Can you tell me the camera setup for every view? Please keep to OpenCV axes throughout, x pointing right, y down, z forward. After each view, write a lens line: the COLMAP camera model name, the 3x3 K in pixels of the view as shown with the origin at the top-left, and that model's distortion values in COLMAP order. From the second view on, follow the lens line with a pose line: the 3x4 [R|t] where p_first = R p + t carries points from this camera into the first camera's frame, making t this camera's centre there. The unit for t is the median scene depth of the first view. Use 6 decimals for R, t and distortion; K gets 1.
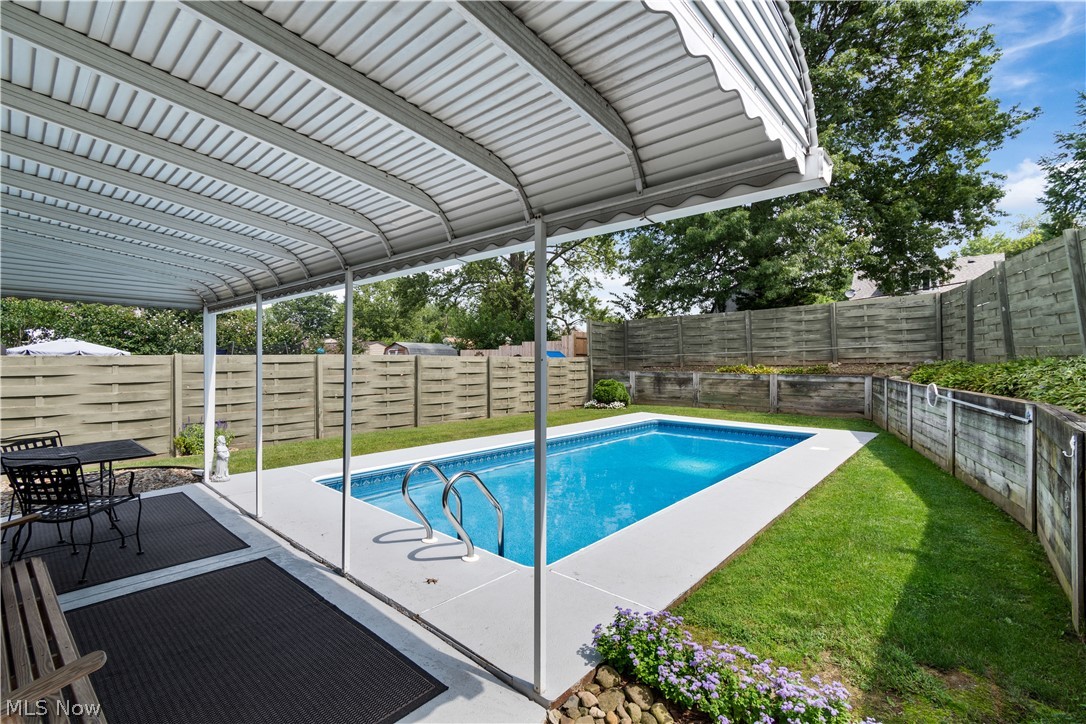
lens RADIAL K [[477.6, 0, 542.3], [0, 477.6, 362.4], [0, 0, 1]] dist [0.002650, -0.000513]
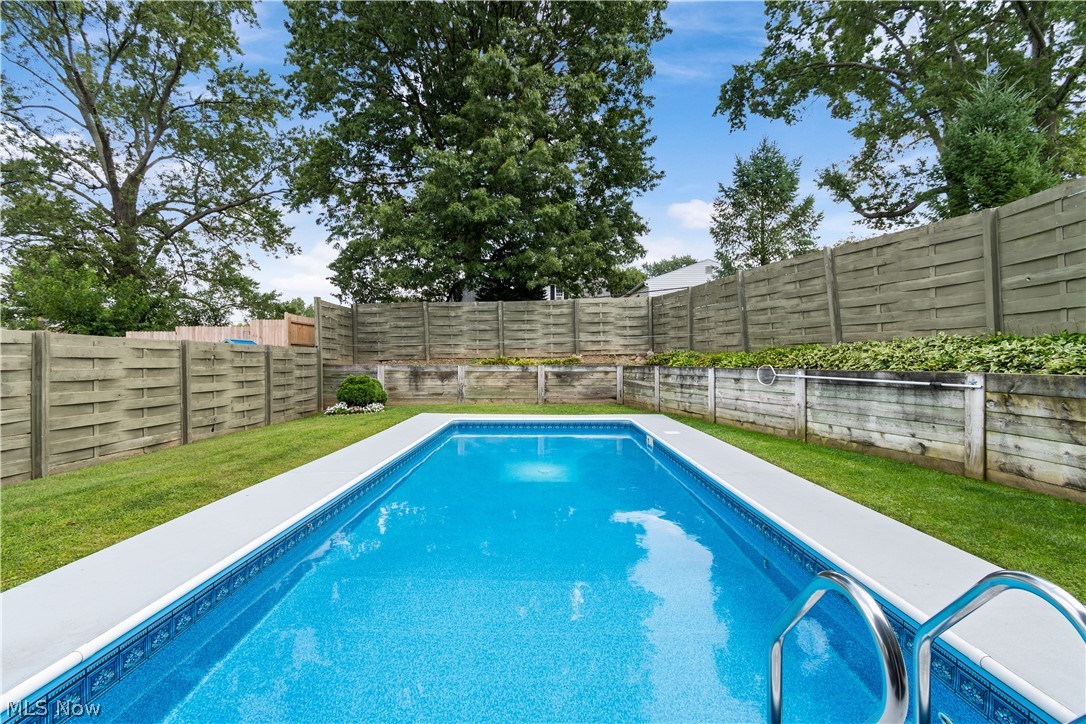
lens RADIAL K [[477.6, 0, 542.3], [0, 477.6, 362.4], [0, 0, 1]] dist [0.002650, -0.000513]
pose [[0.750356, -0.006145, 0.661005, -0.167355], [0.005495, 0.999980, 0.003059, 0.015004], [-0.661011, 0.001337, 0.750375, 0.238790]]
